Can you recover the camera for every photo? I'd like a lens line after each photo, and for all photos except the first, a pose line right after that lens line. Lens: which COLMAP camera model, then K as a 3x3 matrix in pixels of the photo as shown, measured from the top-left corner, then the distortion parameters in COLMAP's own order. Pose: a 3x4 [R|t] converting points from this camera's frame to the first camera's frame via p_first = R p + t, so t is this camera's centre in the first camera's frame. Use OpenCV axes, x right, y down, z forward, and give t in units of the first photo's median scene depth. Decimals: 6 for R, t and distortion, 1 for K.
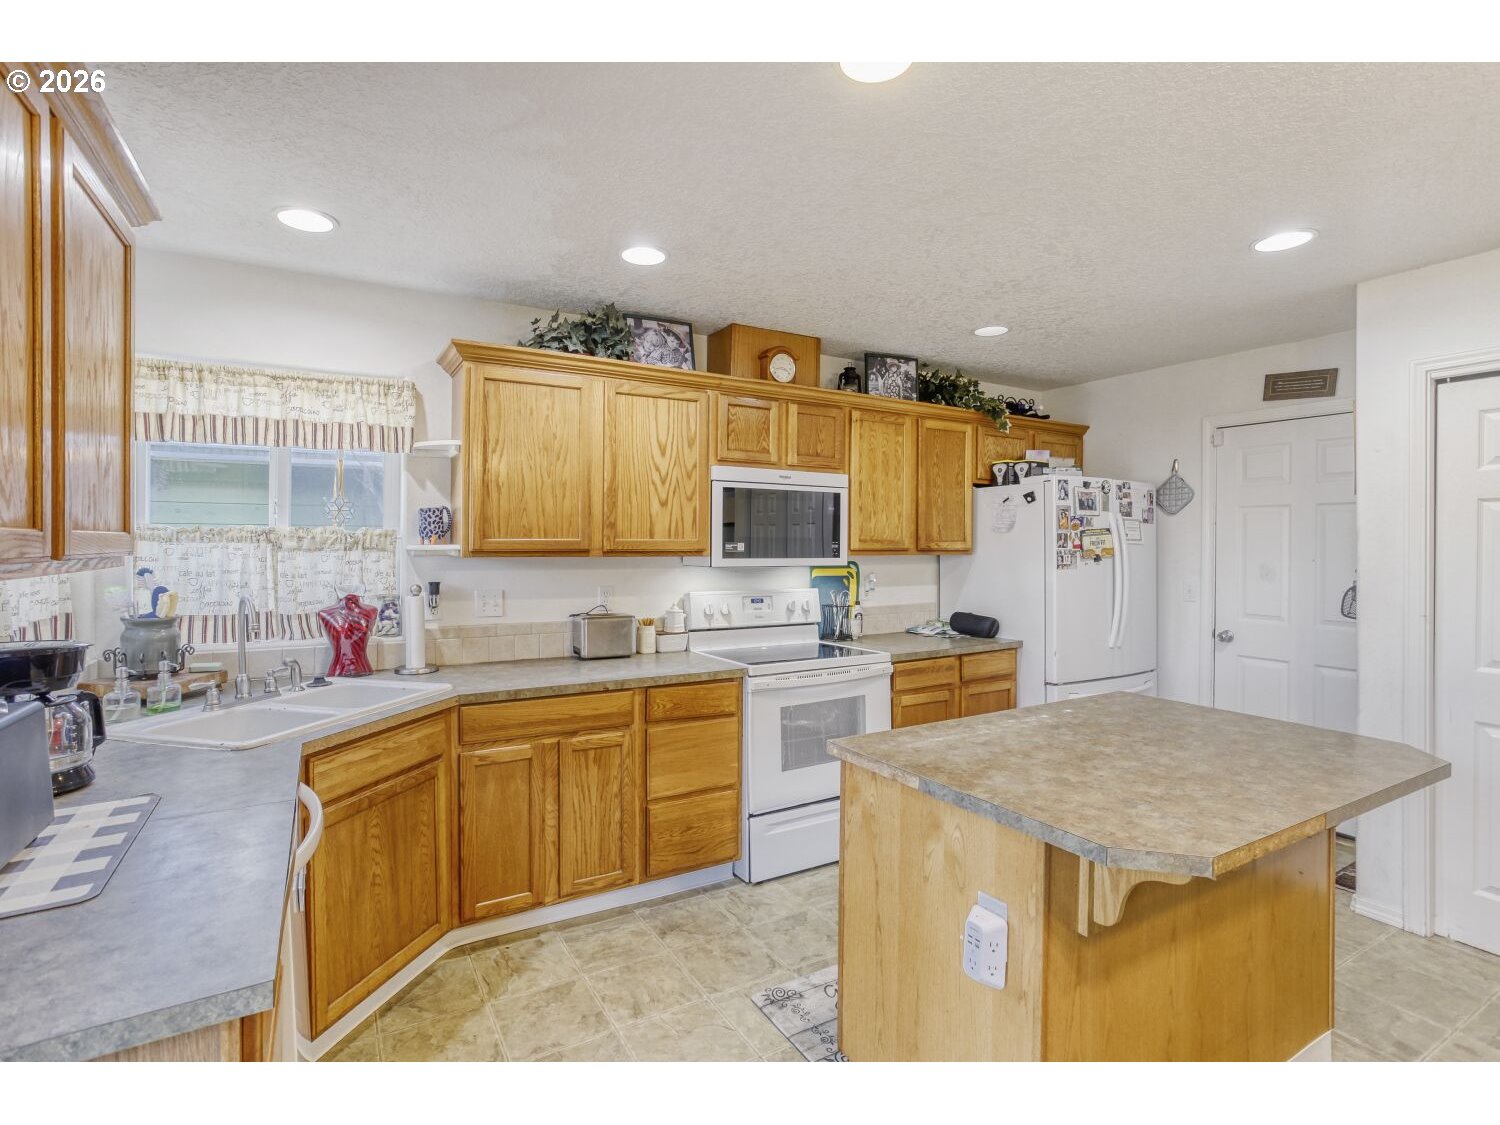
lens RADIAL K [[729.7, 0, 752.0], [0, 729.7, 547.7], [0, 0, 1]] dist [-0.039678, 0.004713]
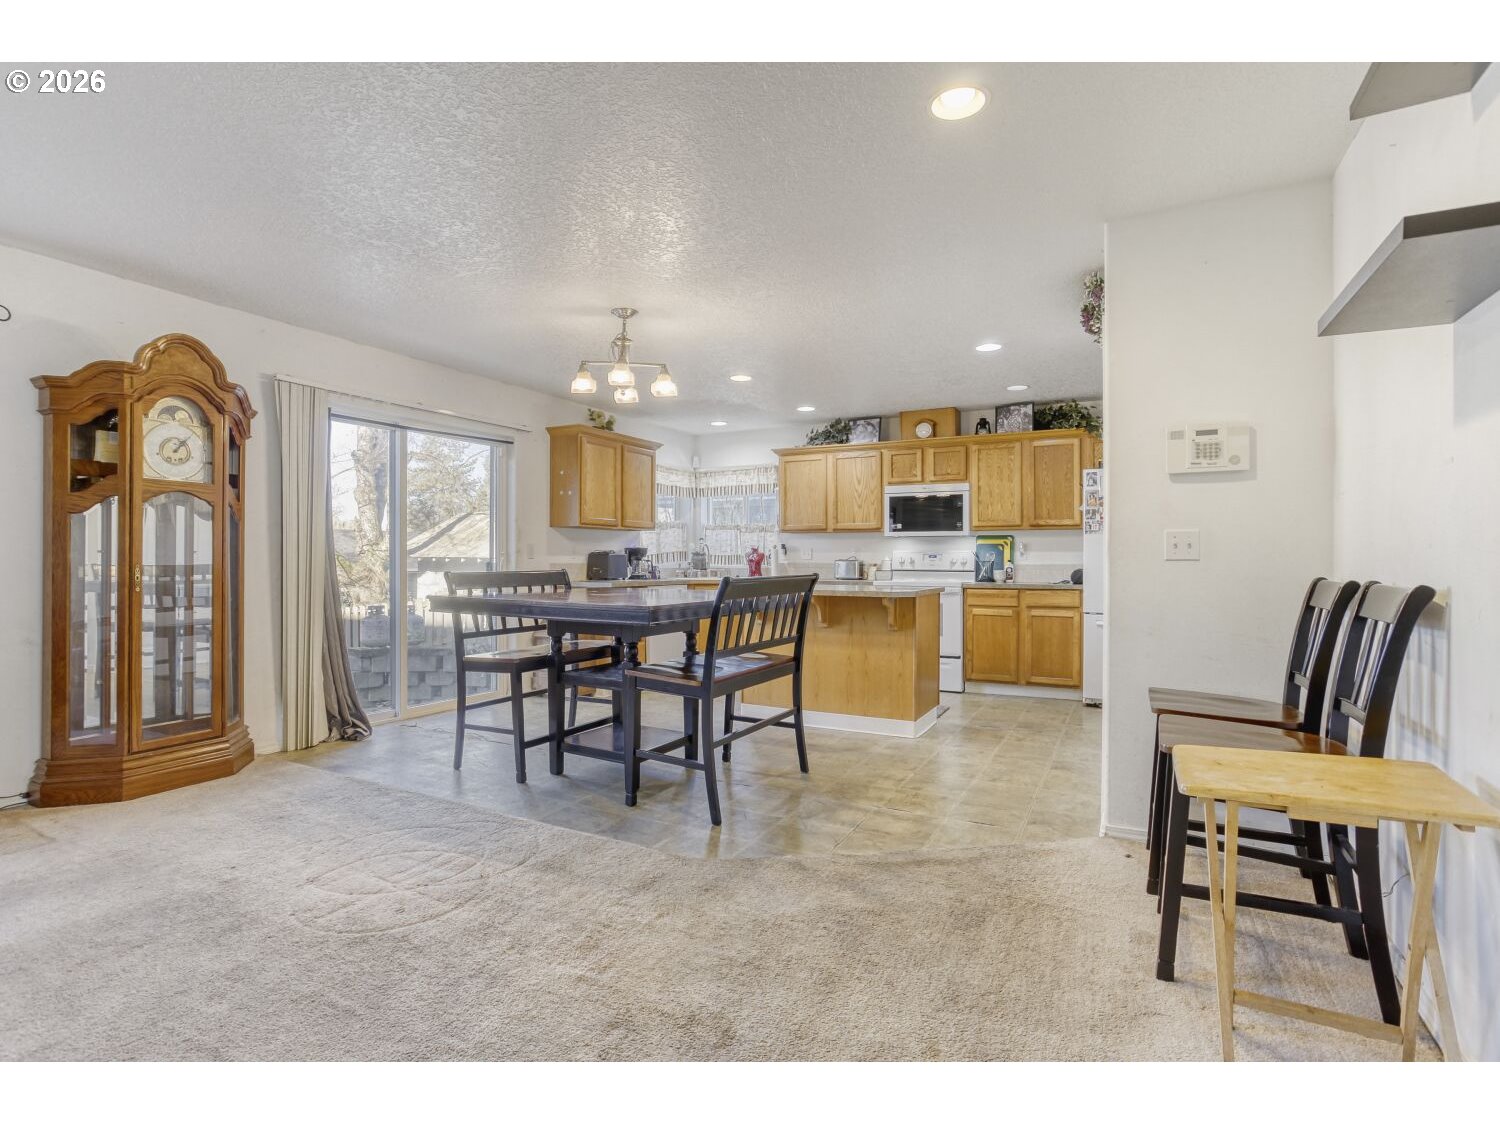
lens RADIAL K [[729.7, 0, 742.7], [0, 729.7, 559.0], [0, 0, 1]] dist [-0.039678, 0.004713]
pose [[0.539057, -0.000890, -0.842269, 1.367942], [-0.000921, 0.999998, -0.001645, 0.088326], [0.842269, 0.001662, 0.539055, -0.402562]]
